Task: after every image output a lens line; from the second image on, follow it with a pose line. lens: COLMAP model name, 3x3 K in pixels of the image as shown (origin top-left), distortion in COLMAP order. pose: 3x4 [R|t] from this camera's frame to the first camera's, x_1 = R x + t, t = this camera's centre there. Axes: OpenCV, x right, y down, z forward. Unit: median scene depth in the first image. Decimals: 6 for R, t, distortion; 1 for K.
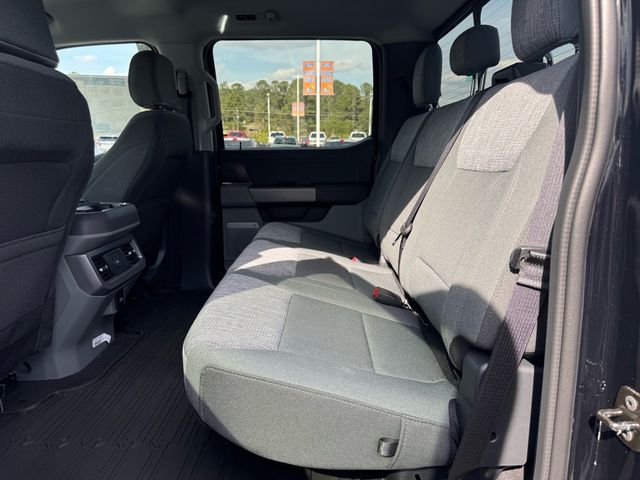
lens RADIAL K [[467.5, 0, 320.0], [0, 467.5, 240.0], [0, 0, 1]] dist [0.005742, -0.015349]
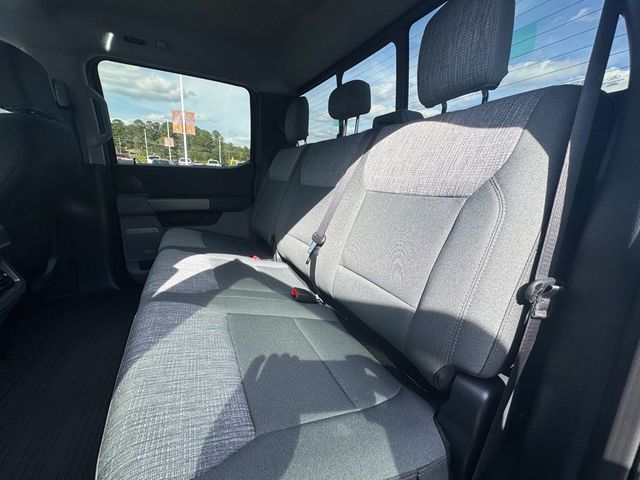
lens RADIAL K [[256.0, 0, 321.4], [0, 256.0, 237.6], [0, 0, 1]] dist [-0.010620, -0.000288]
pose [[0.886557, -0.064172, 0.458148, -0.069677], [0.038783, 0.997156, 0.064623, -0.043178], [-0.460992, -0.039523, 0.886524, 0.256068]]
